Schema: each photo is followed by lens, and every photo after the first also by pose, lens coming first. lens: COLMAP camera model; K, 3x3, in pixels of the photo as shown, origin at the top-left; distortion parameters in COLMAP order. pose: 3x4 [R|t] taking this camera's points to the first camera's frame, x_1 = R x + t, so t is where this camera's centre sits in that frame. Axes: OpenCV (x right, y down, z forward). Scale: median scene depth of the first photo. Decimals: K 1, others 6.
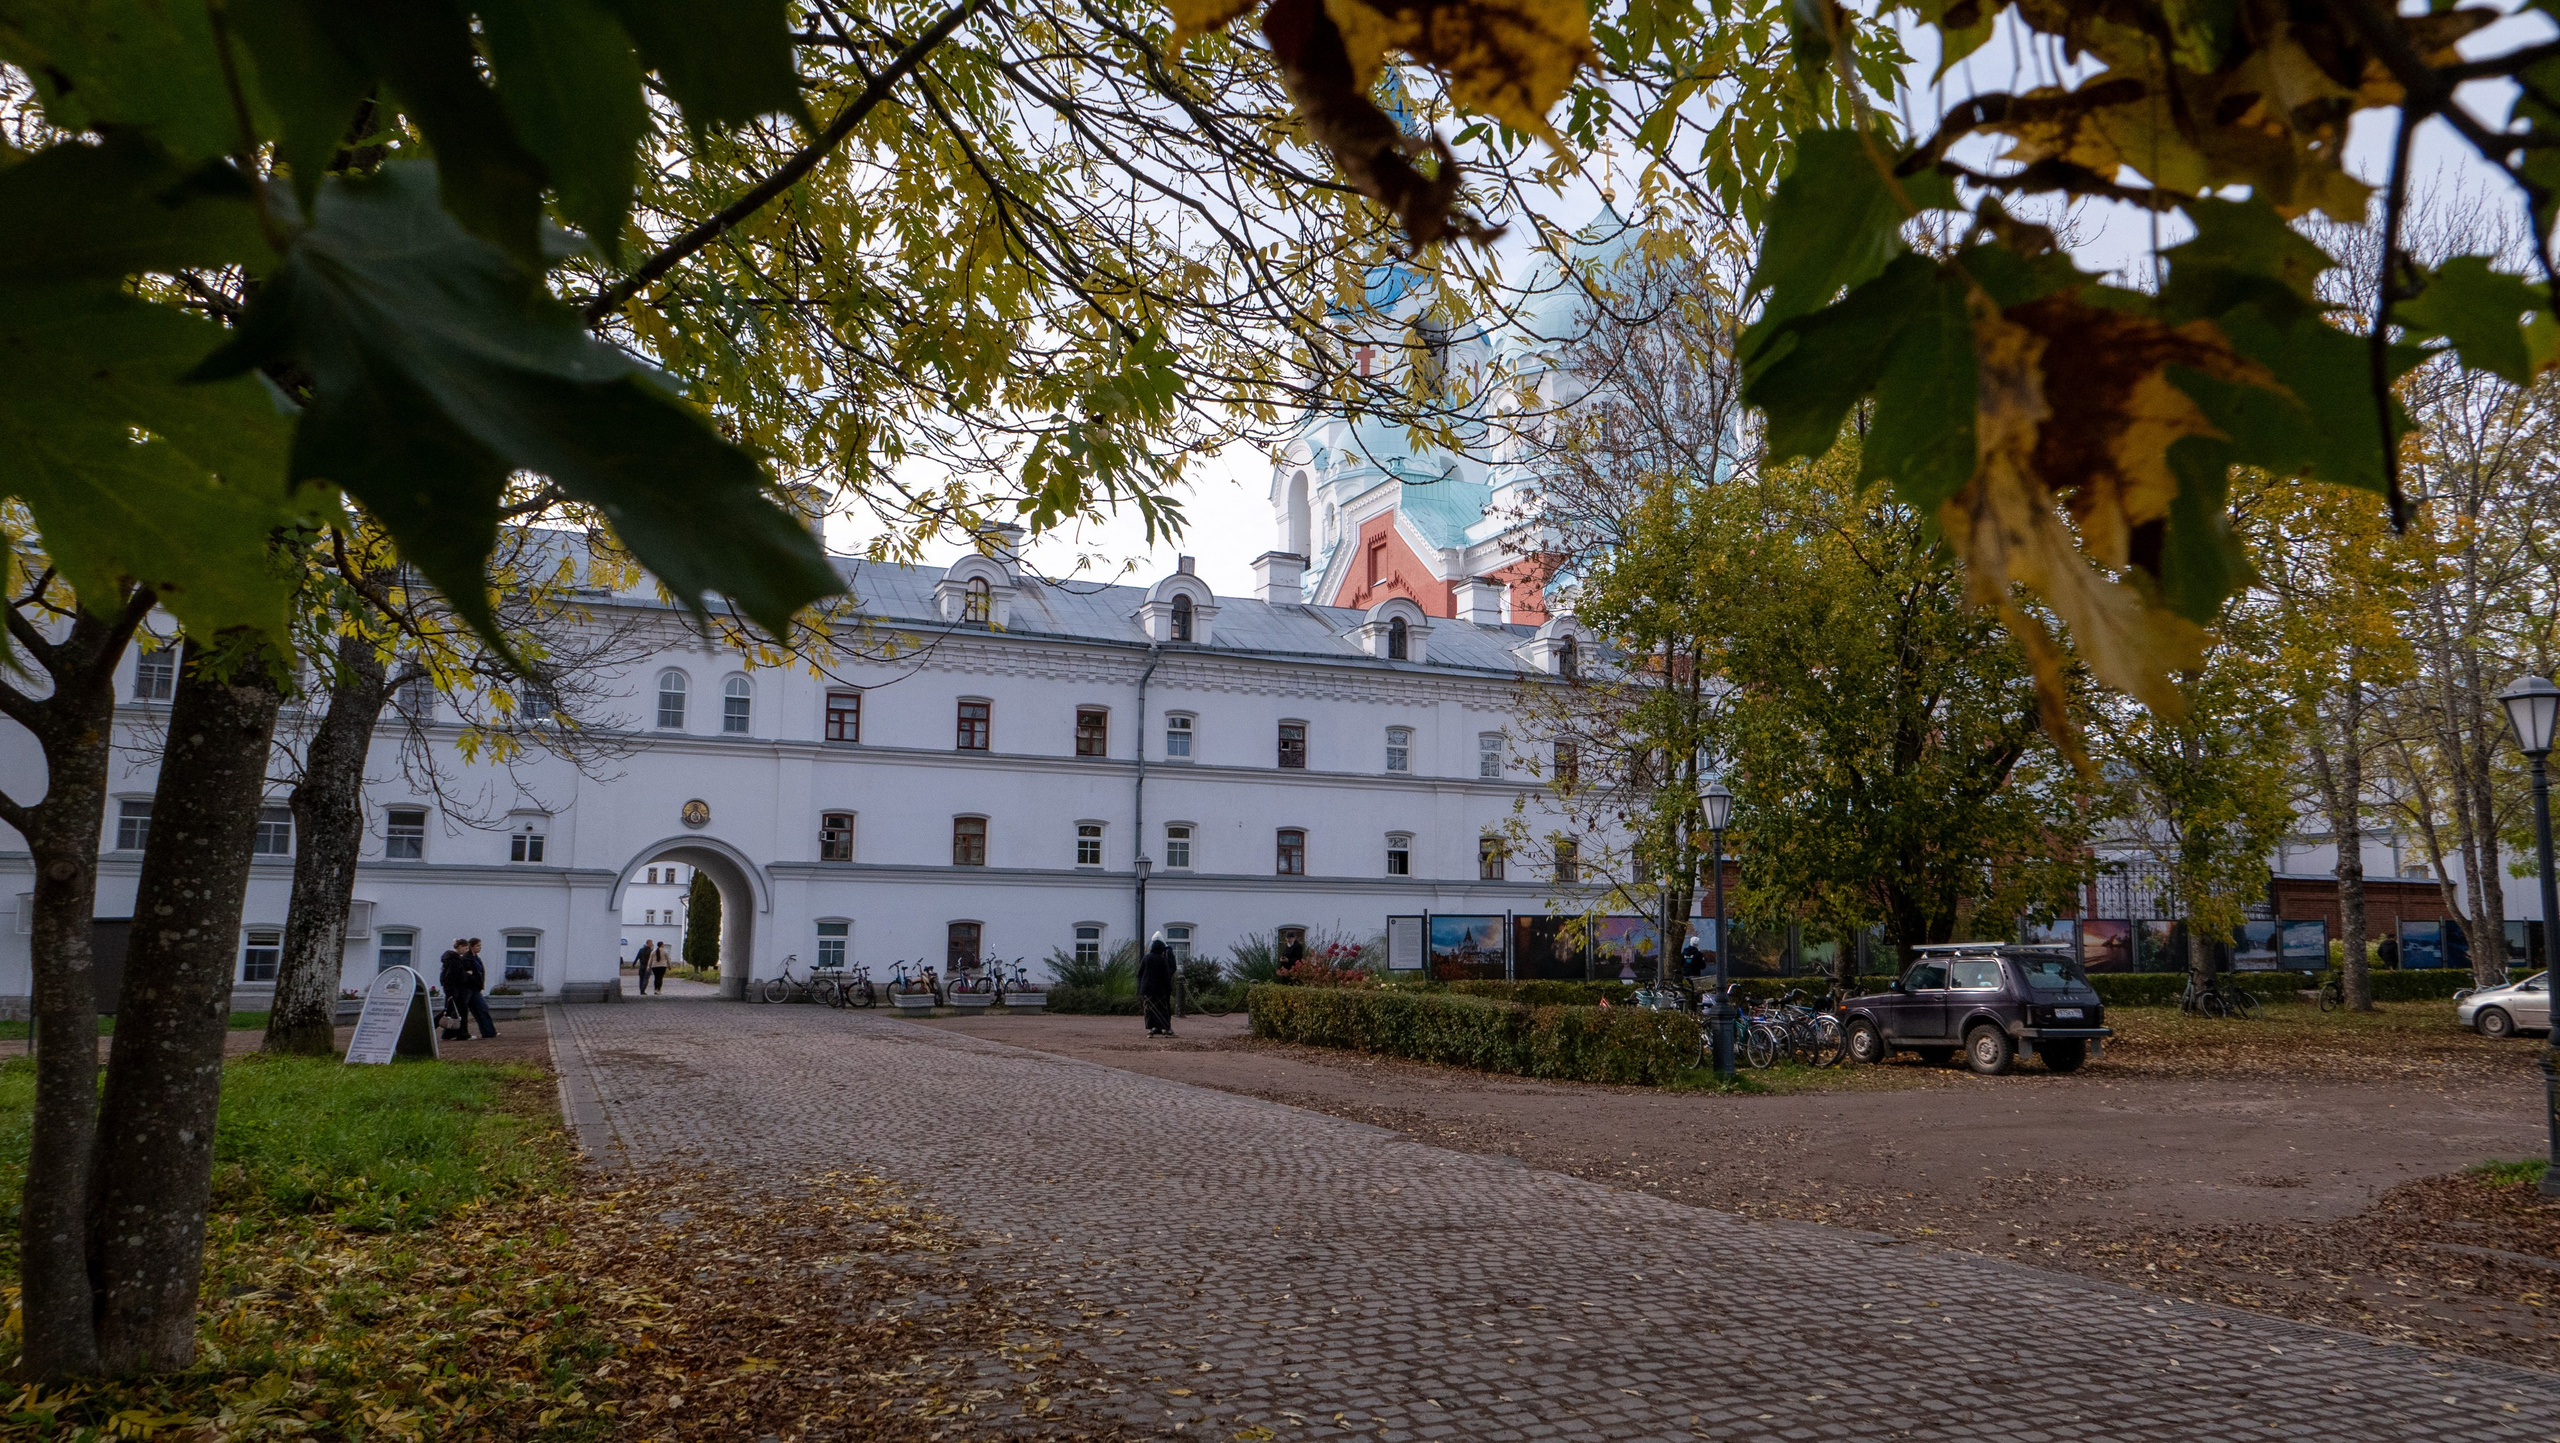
lens RADIAL K [[1660.8, 0, 1291.1], [0, 1660.8, 723.0], [0, 0, 1]] dist [0.065466, -0.005585]
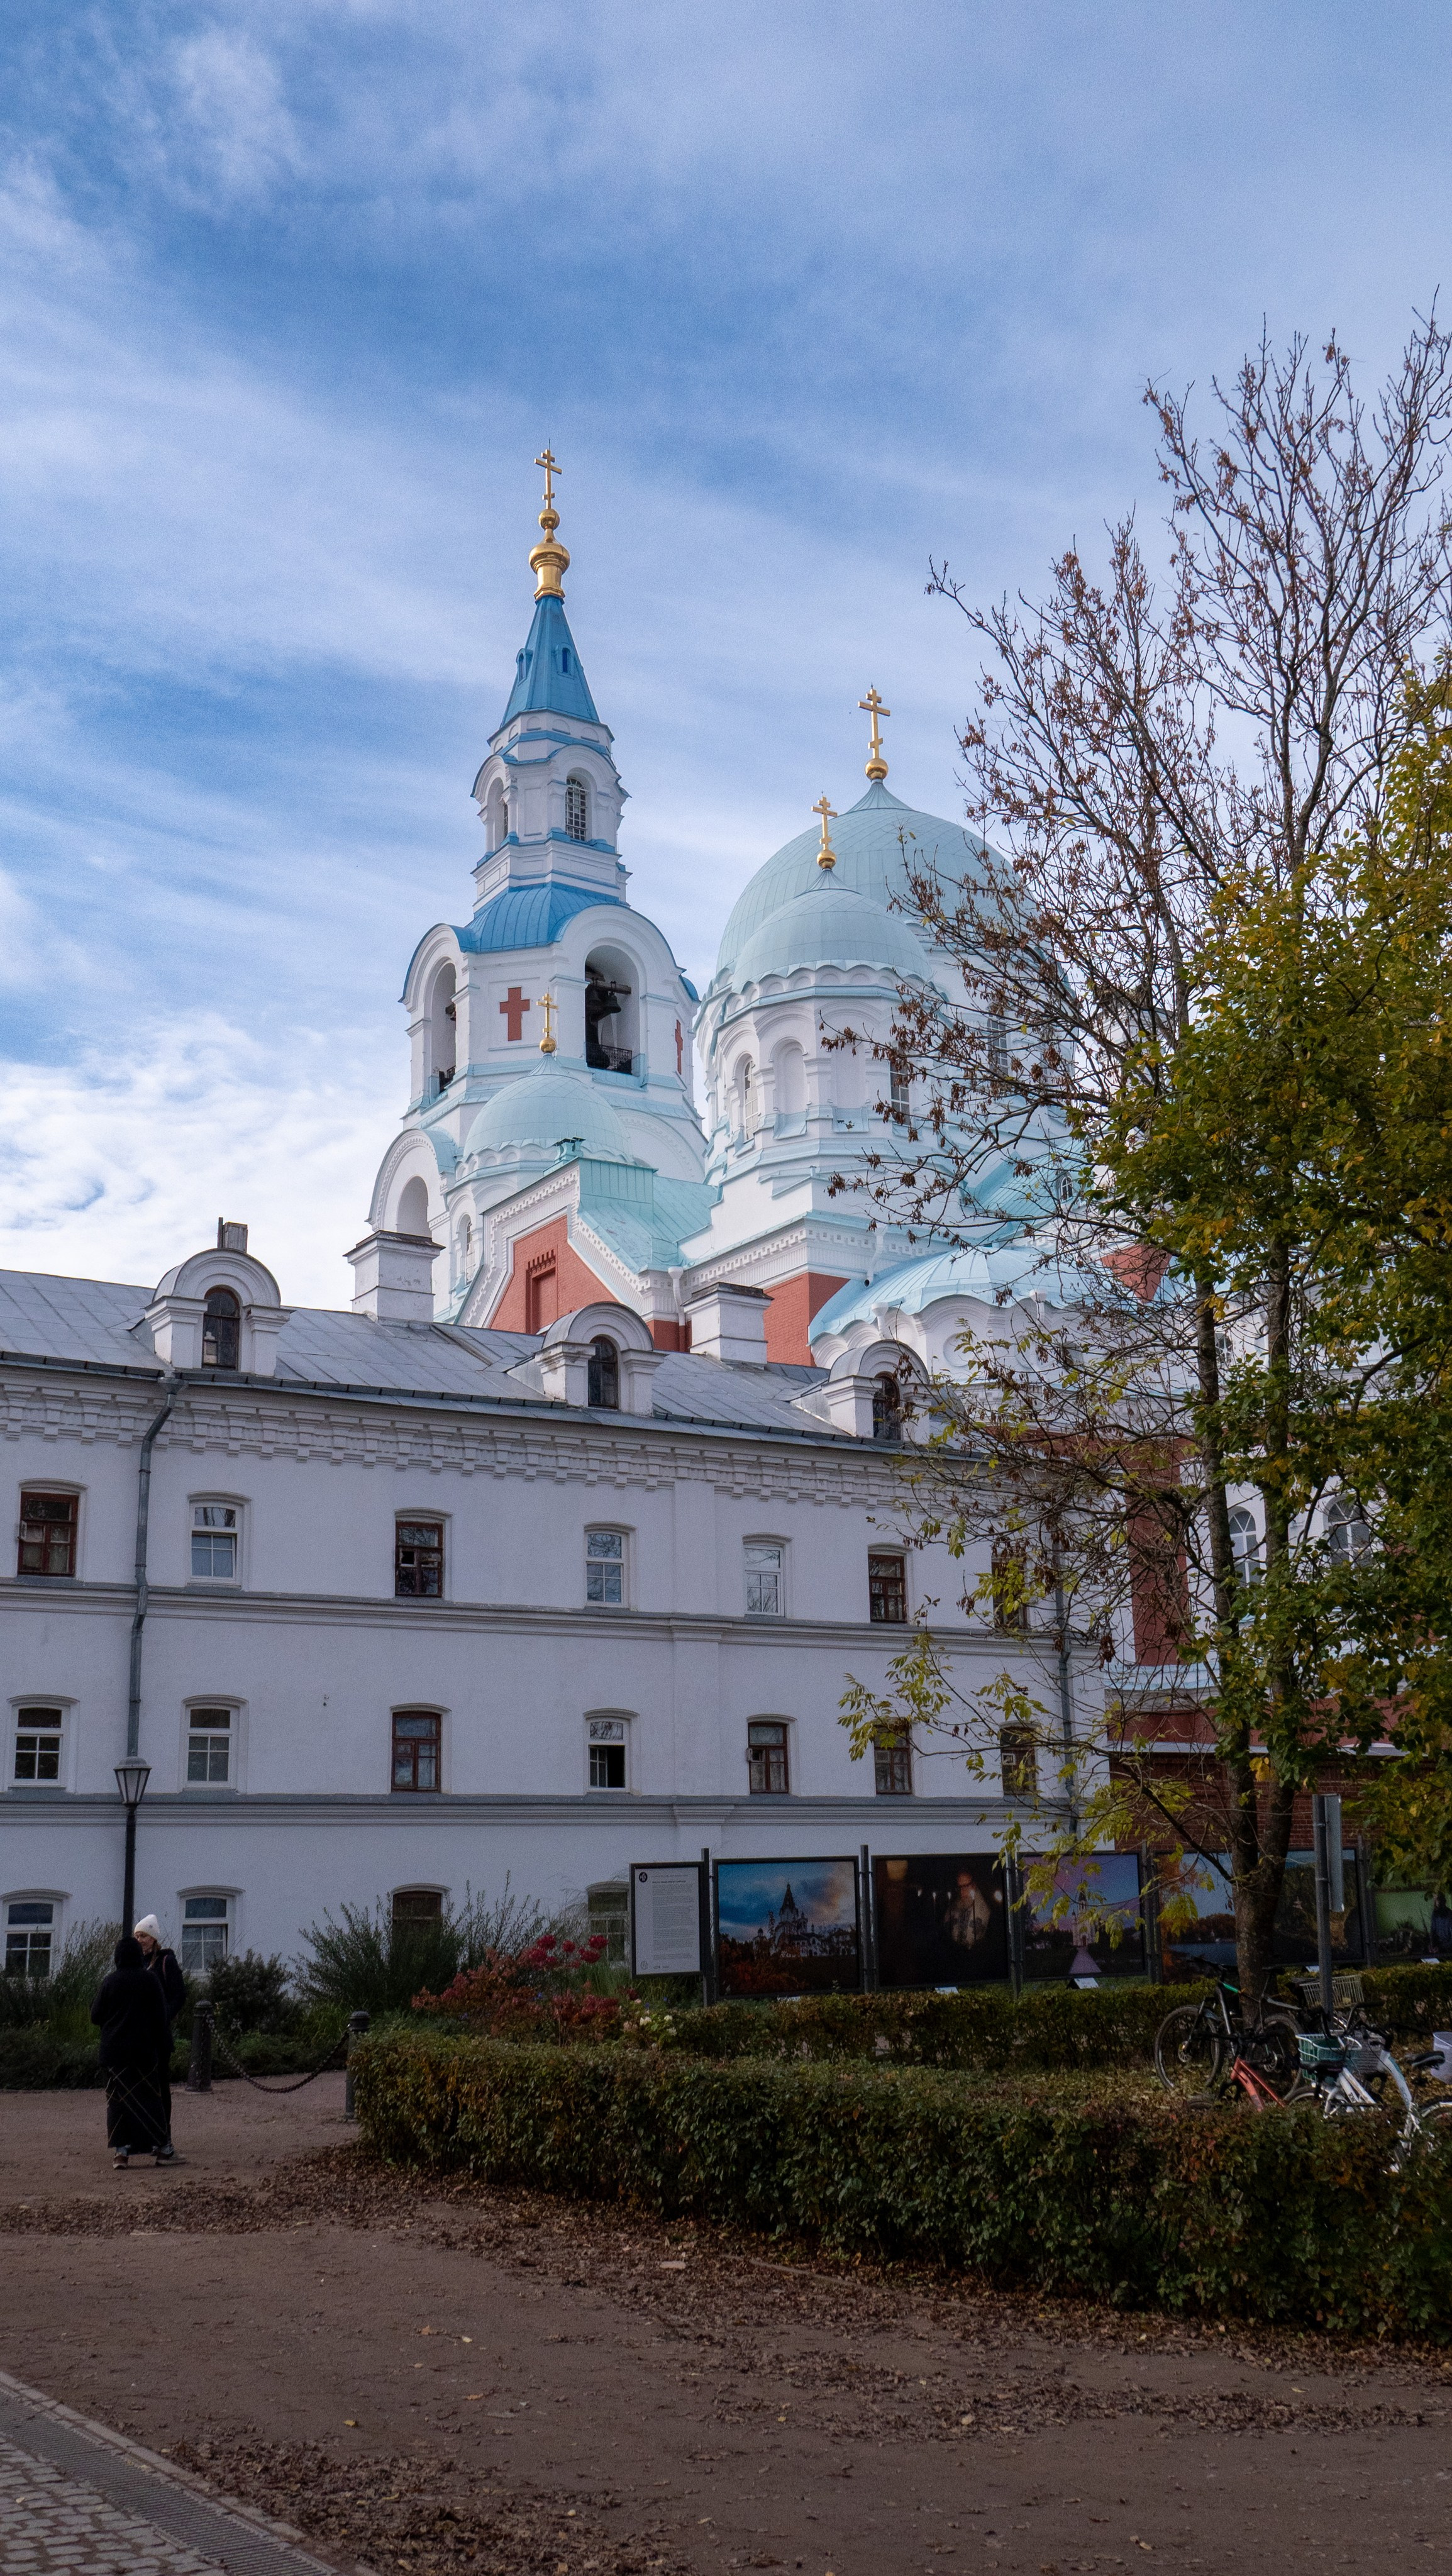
lens RADIAL K [[2339.4, 0, 712.8], [0, 2339.4, 1297.6], [0, 0, 1]] dist [0.015192, 0.009632]
pose [[0.990731, 0.006549, 0.135681, -0.009349], [0.009847, 0.992747, -0.119819, 0.022520], [-0.135481, 0.120044, 0.983481, 0.204602]]
